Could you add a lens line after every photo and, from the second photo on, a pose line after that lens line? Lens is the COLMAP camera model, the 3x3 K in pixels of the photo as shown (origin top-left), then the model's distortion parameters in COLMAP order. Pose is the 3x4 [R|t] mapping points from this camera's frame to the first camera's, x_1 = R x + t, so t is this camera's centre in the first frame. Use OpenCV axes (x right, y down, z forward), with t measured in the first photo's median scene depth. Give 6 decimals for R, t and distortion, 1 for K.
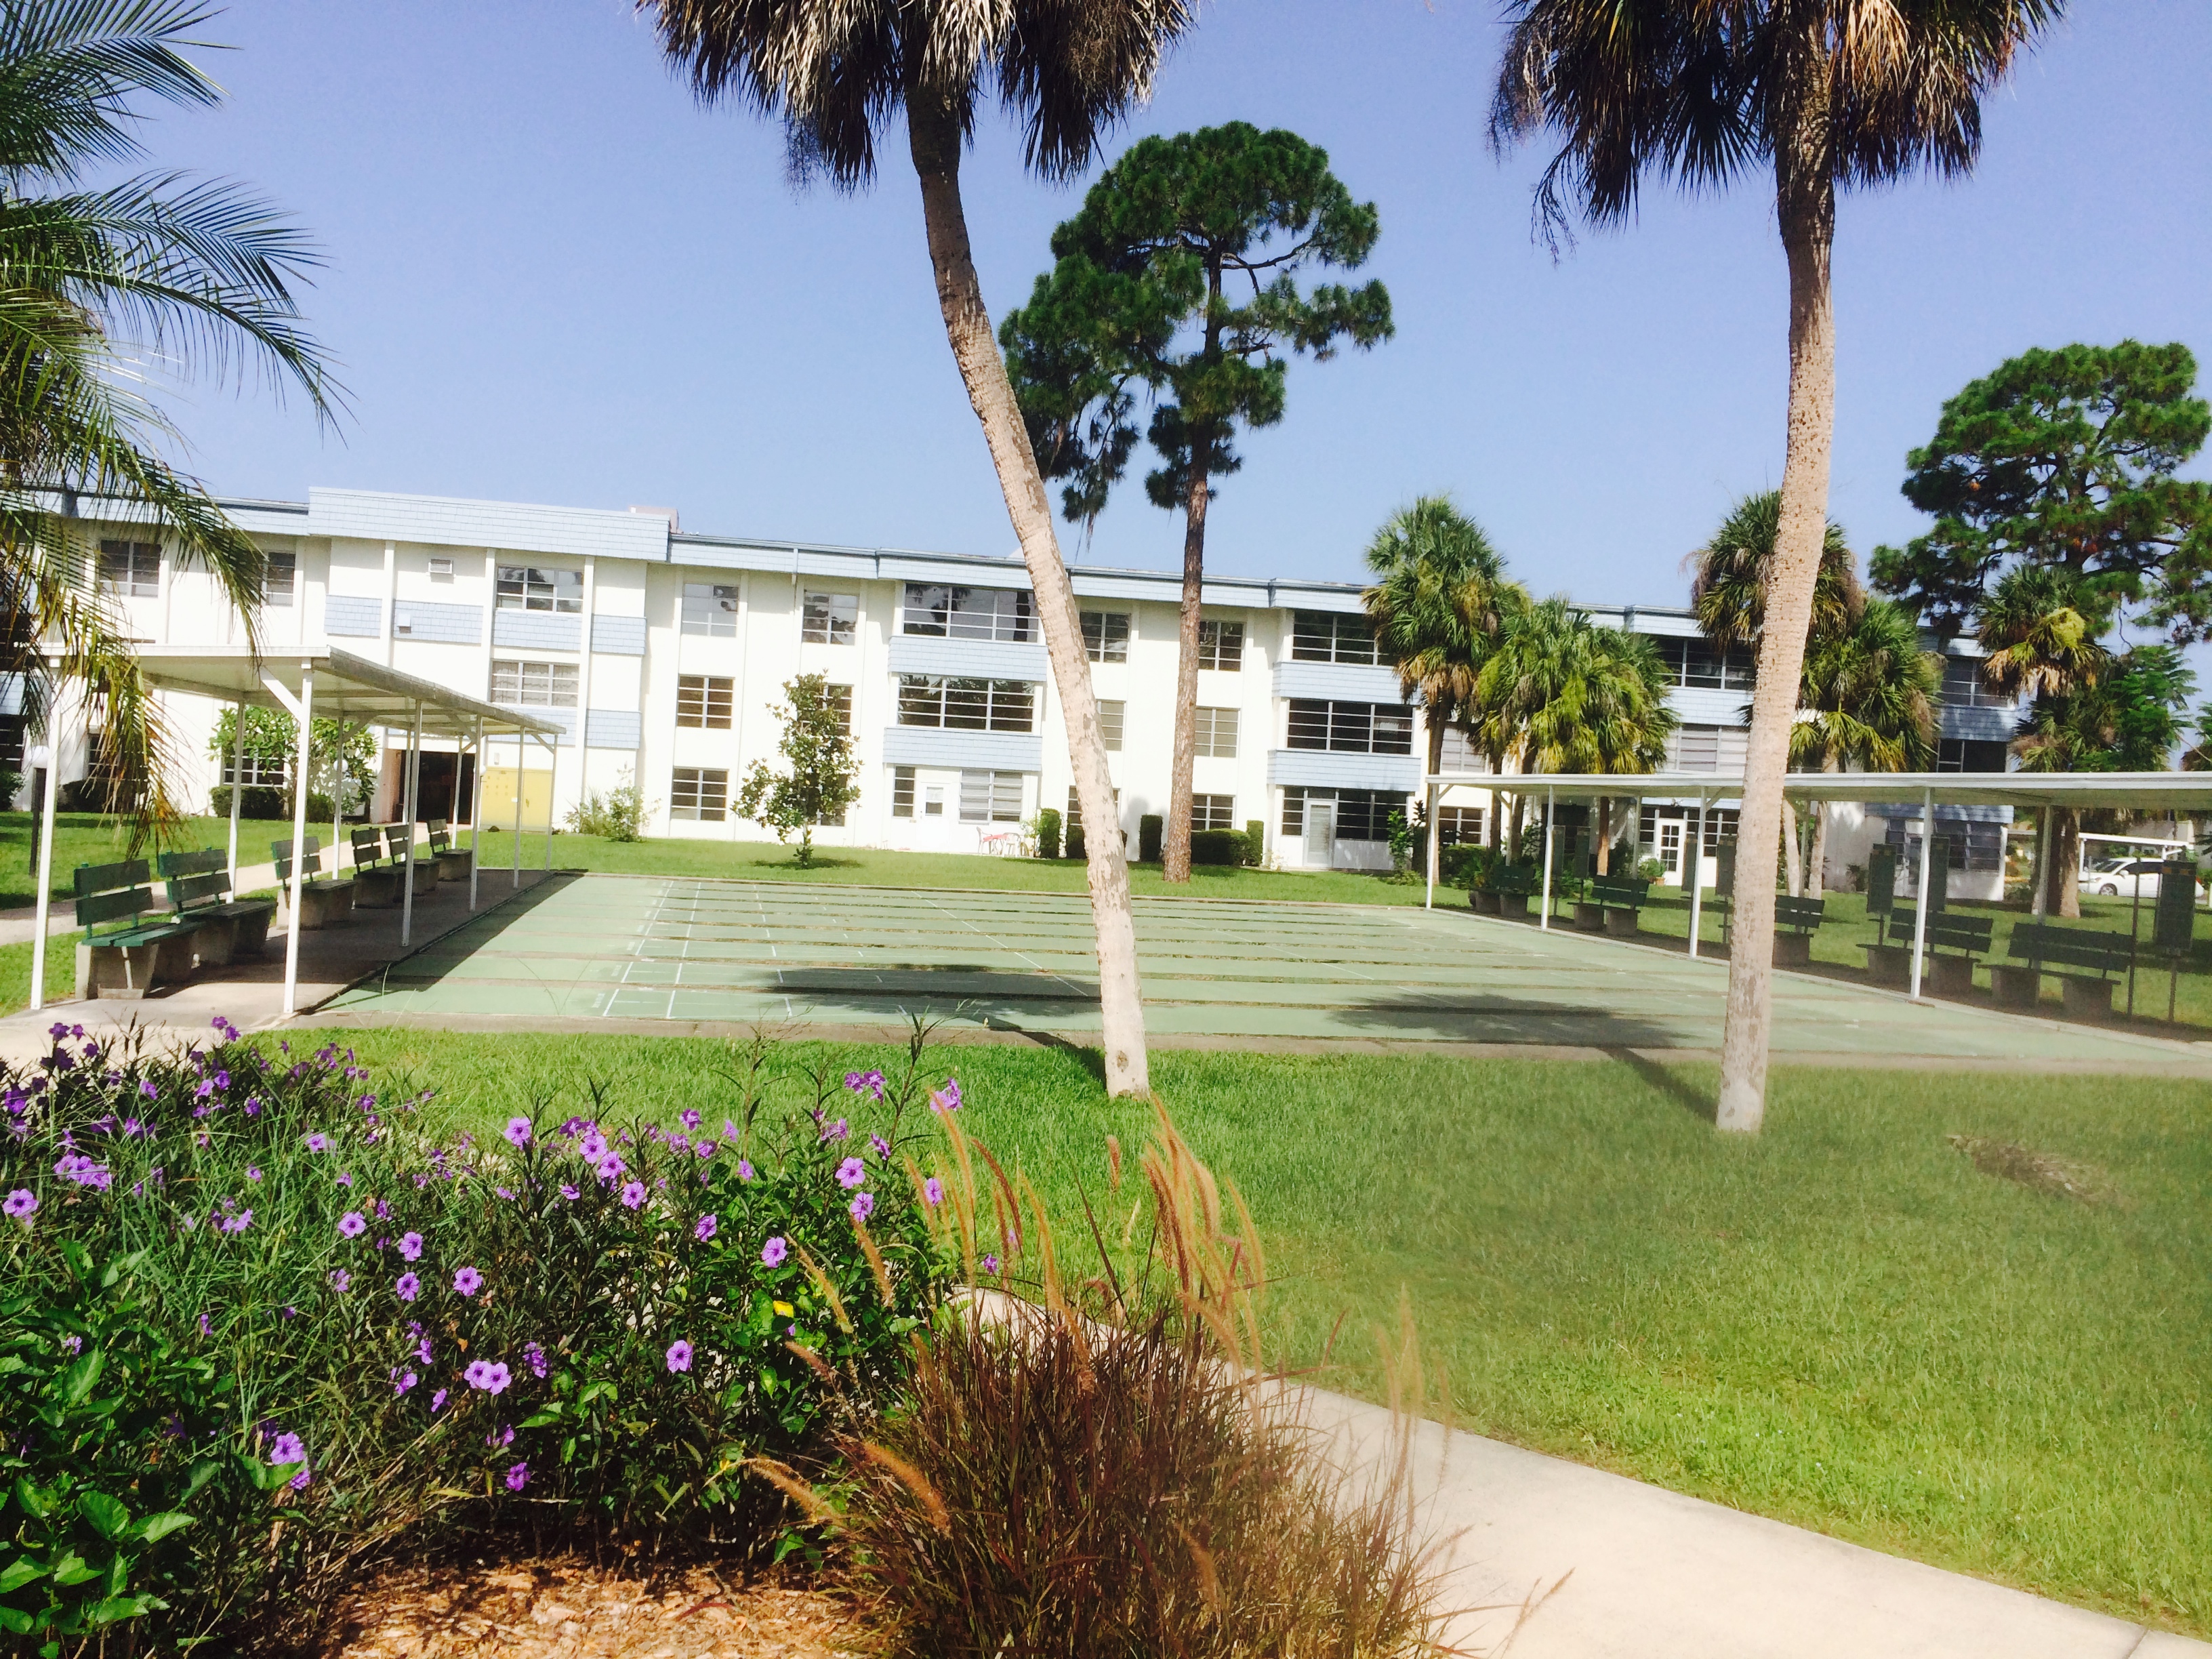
lens RADIAL K [[1926.0, 0, 1104.3], [0, 1926.0, 829.9], [0, 0, 1]] dist [0.051152, 0.020656]
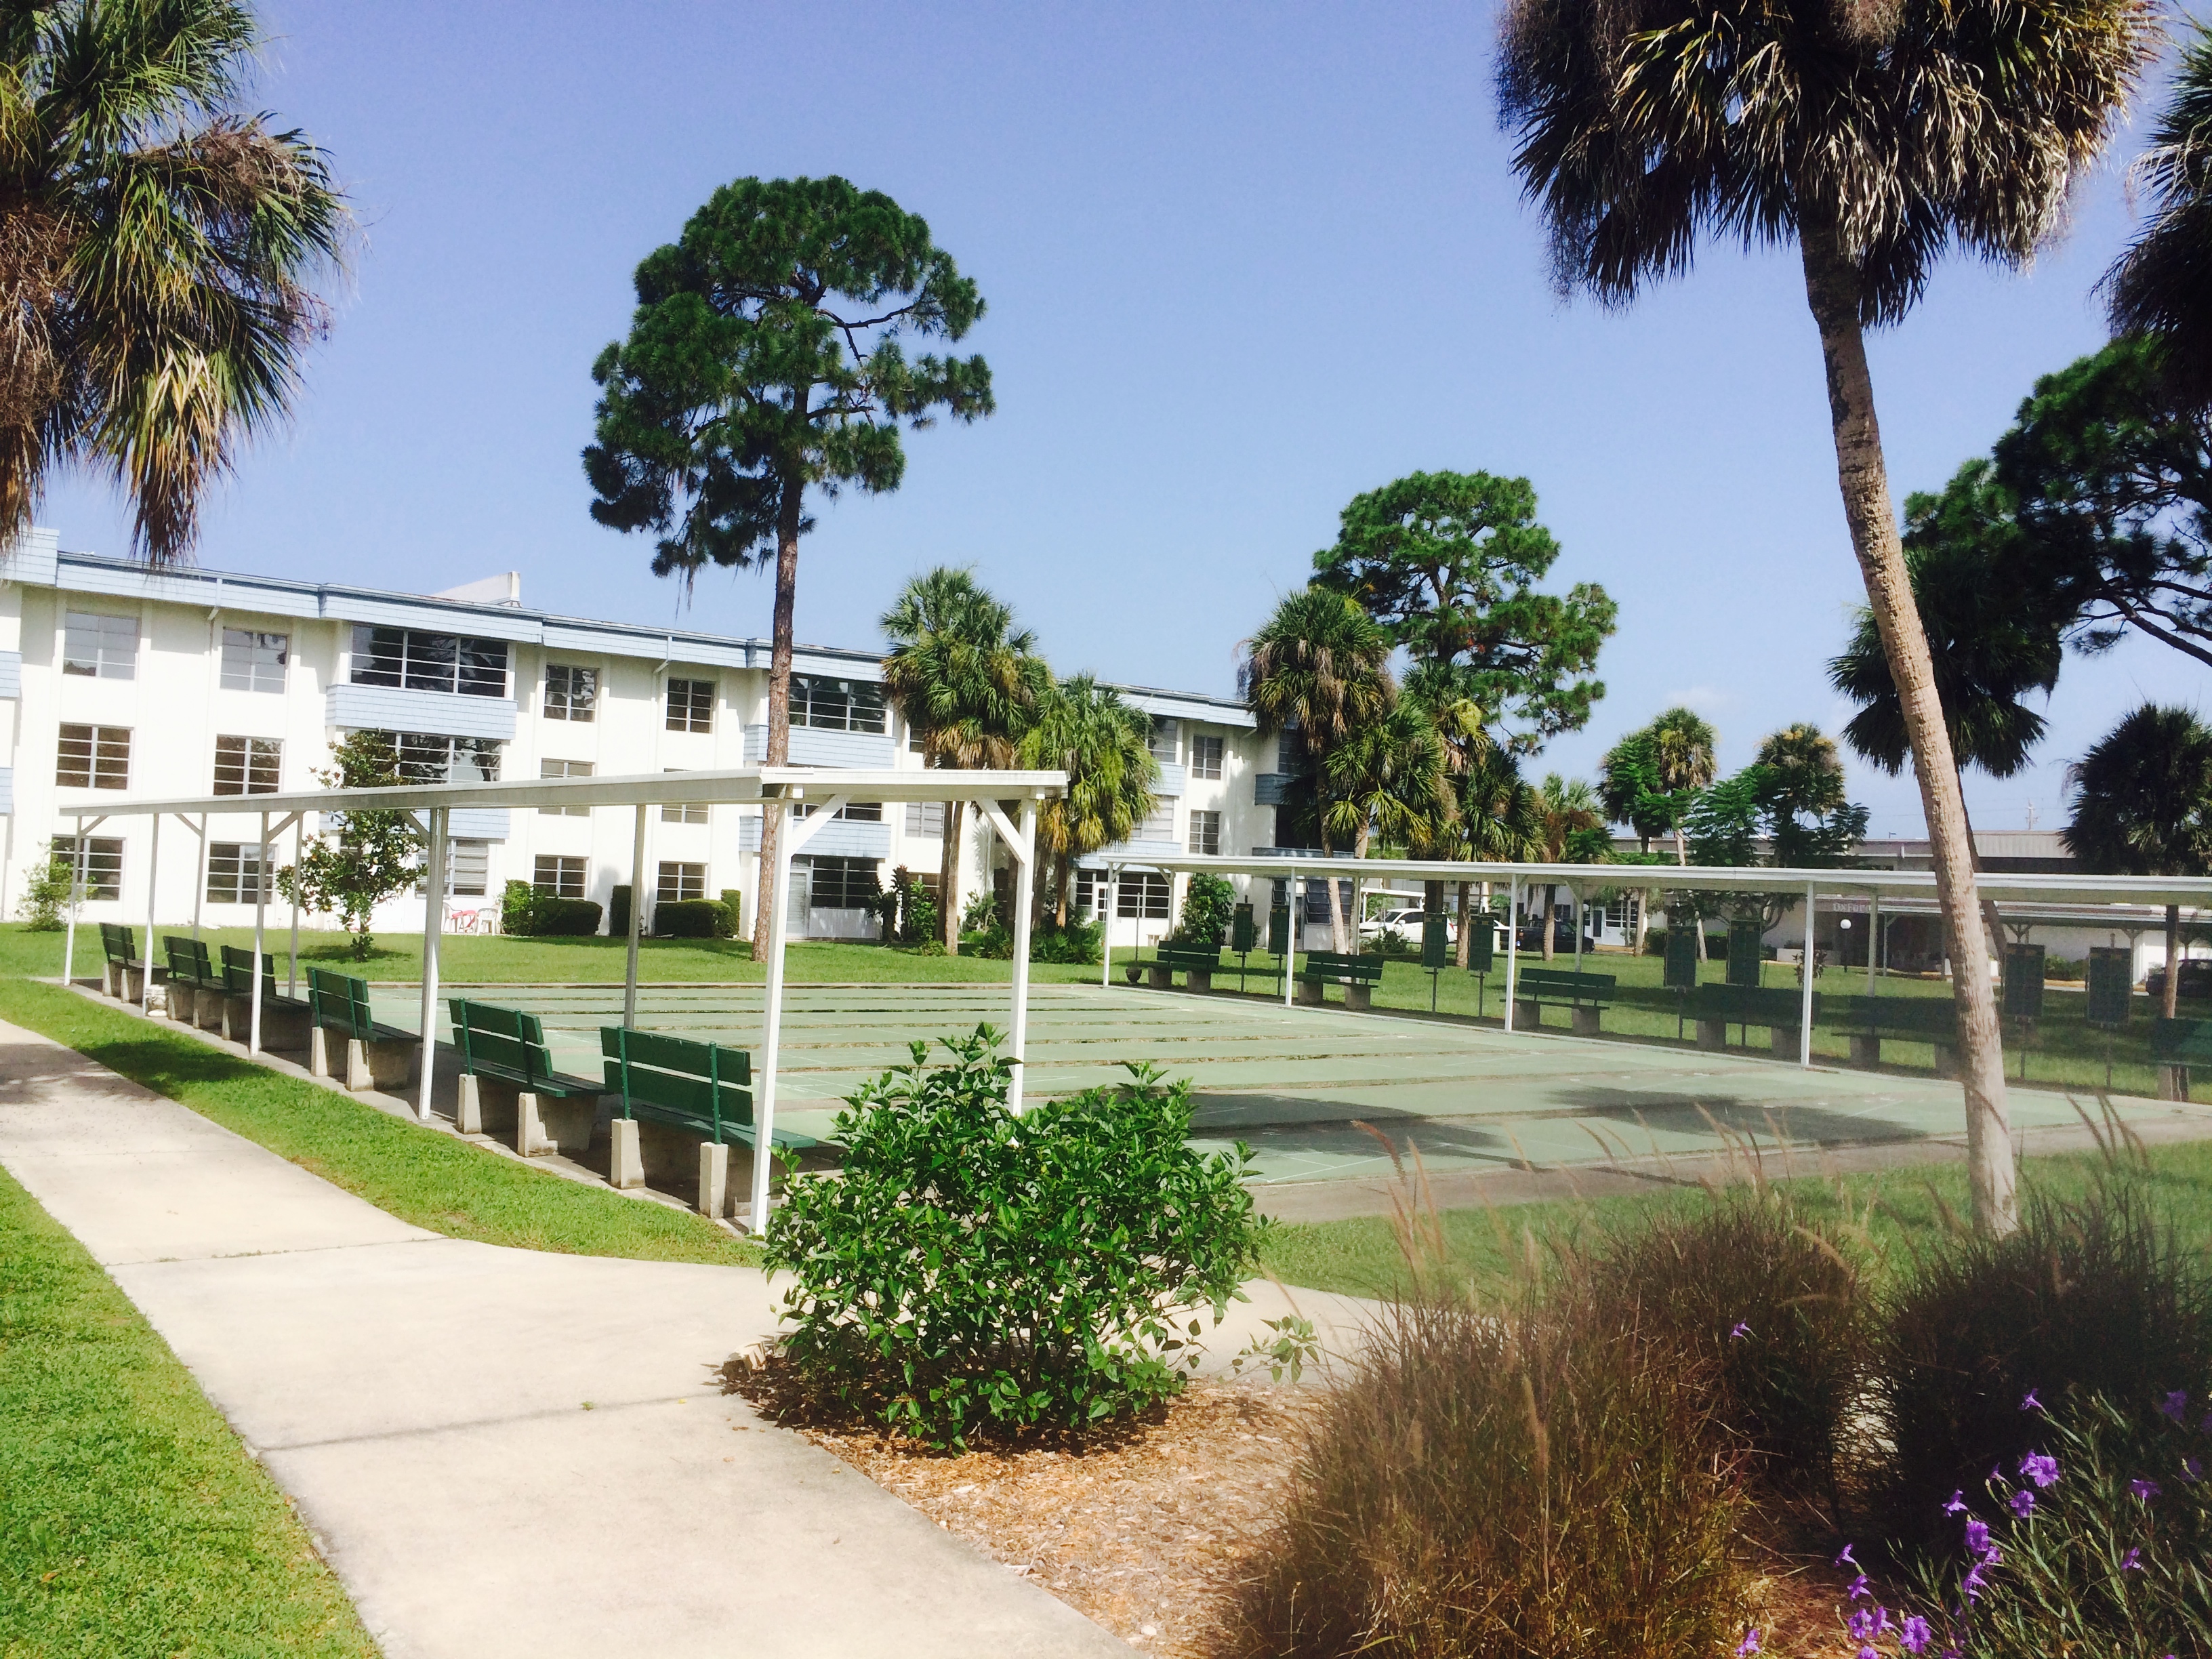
lens RADIAL K [[1926.0, 0, 1105.0], [0, 1926.0, 828.2], [0, 0, 1]] dist [0.051152, 0.020656]
pose [[0.905629, 0.001472, 0.424069, -0.175656], [0.009417, 0.999678, -0.023579, -0.012142], [-0.423967, 0.025347, 0.905323, 0.058948]]
